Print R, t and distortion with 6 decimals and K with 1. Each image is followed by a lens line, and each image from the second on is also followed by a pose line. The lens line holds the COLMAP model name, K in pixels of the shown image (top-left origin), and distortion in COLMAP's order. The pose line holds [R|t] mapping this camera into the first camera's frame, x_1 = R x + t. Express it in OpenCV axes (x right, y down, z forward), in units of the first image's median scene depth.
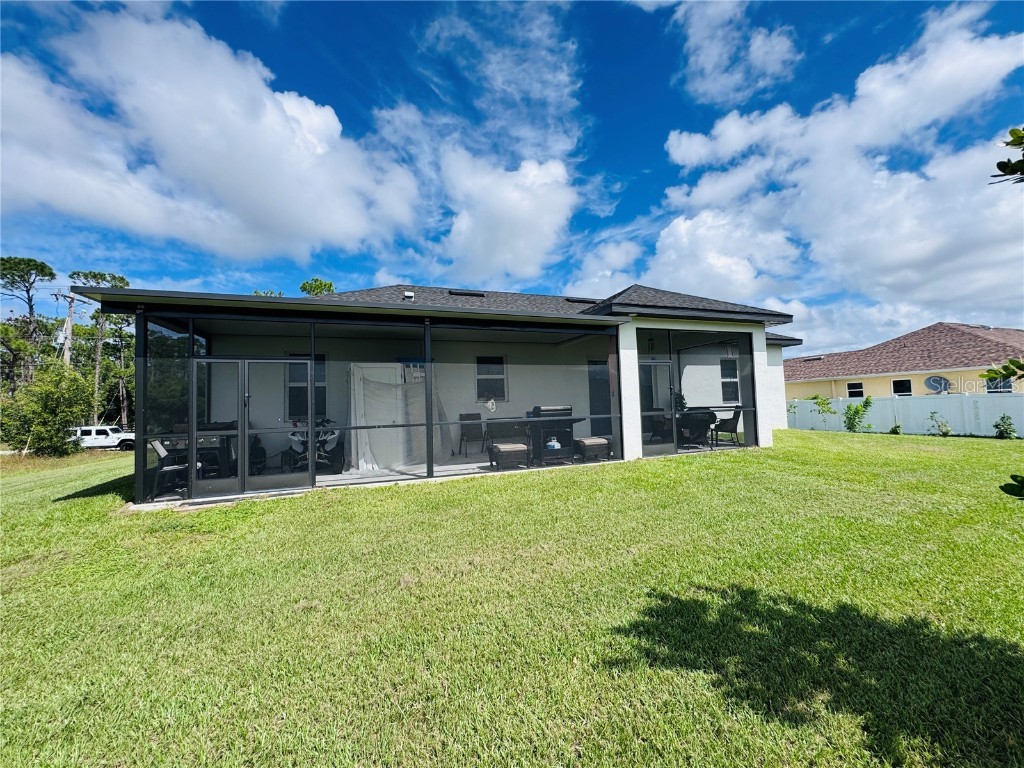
lens RADIAL K [[423.3, 0, 512.0], [0, 423.3, 384.0], [0, 0, 1]] dist [-0.038441, 0.000045]
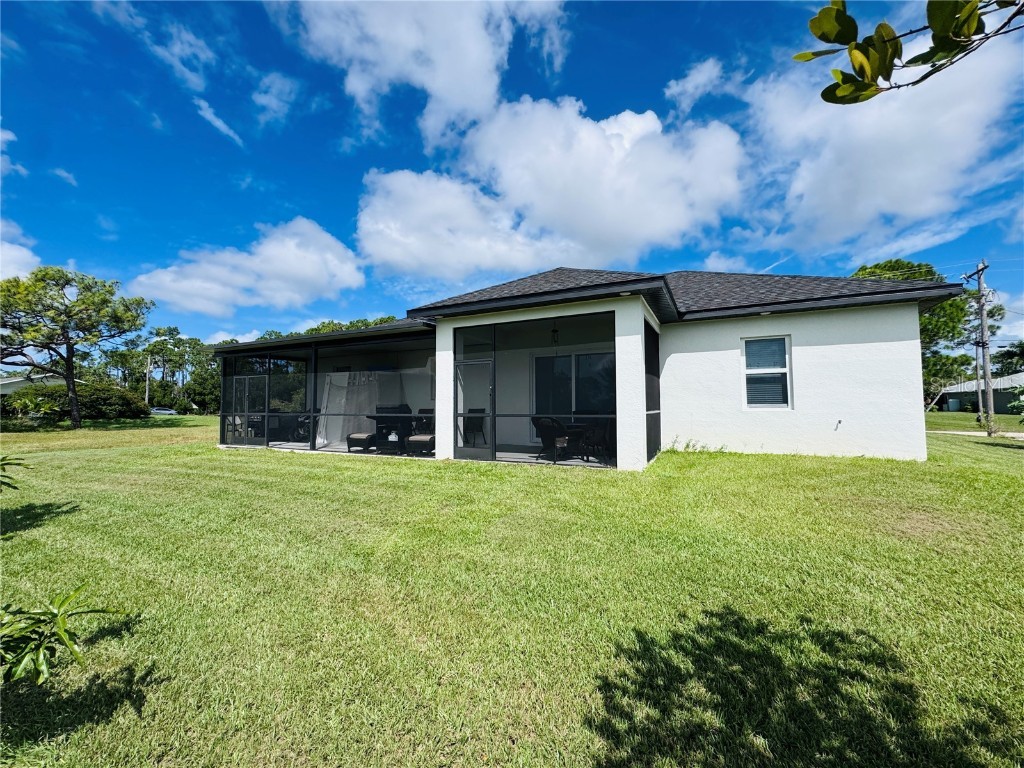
lens RADIAL K [[407.7, 0, 512.0], [0, 407.7, 384.0], [0, 0, 1]] dist [-0.003069, -0.000167]
pose [[0.663117, -0.007905, -0.748474, 1.015275], [0.024639, 0.999633, 0.011271, -0.008118], [0.748110, -0.025915, 0.663068, 0.430532]]
